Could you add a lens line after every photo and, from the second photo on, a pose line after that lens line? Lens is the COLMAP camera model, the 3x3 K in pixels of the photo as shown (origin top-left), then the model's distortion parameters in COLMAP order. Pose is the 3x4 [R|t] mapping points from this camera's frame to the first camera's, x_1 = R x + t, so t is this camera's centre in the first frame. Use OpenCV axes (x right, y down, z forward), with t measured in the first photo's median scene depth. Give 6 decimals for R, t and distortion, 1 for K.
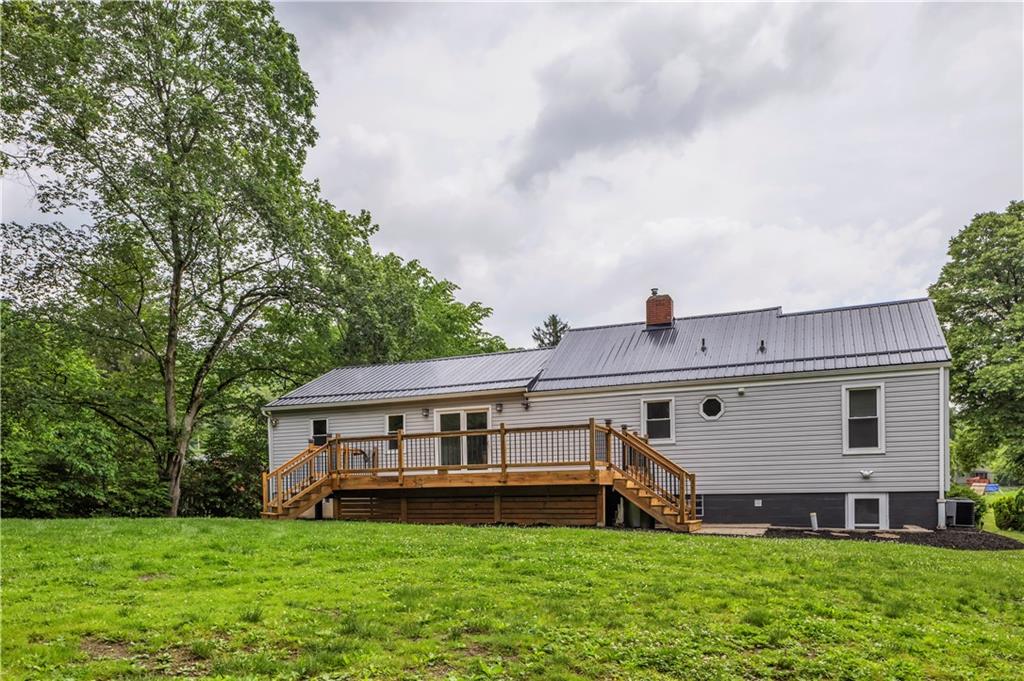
lens RADIAL K [[722.1, 0, 507.6], [0, 722.1, 408.8], [0, 0, 1]] dist [-0.000495, -0.000601]
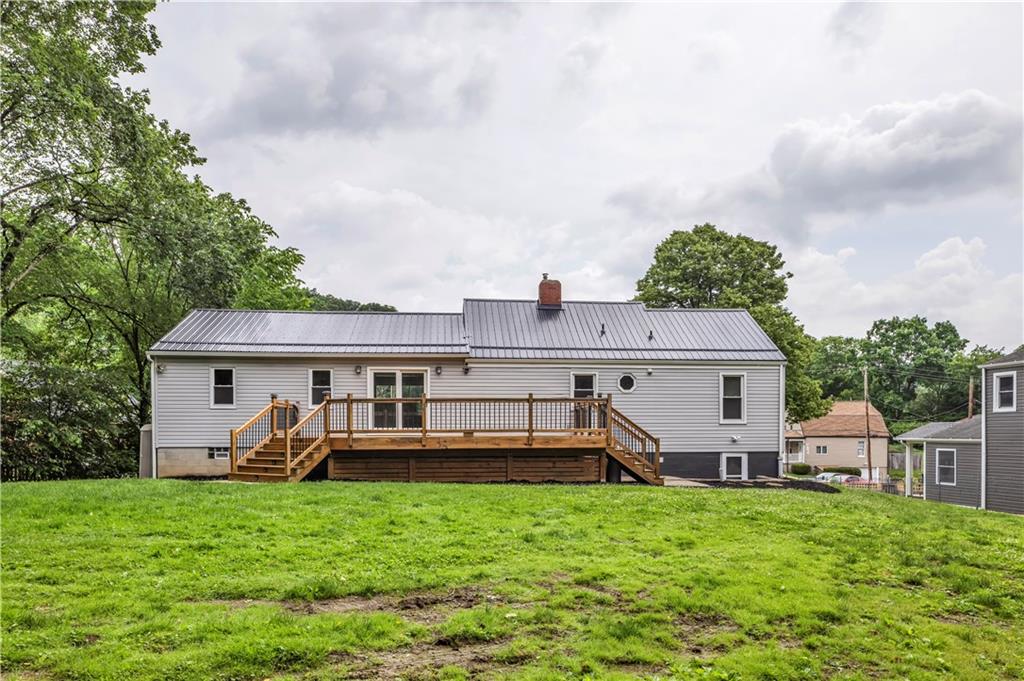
lens RADIAL K [[719.0, 0, 512.0], [0, 719.0, 340.5], [0, 0, 1]] dist [0.003747, 0.002392]
pose [[0.870984, 0.074194, 0.485676, -0.538997], [-0.066602, 0.997237, -0.032903, -0.022111], [-0.486776, -0.003689, 0.873519, 0.013747]]
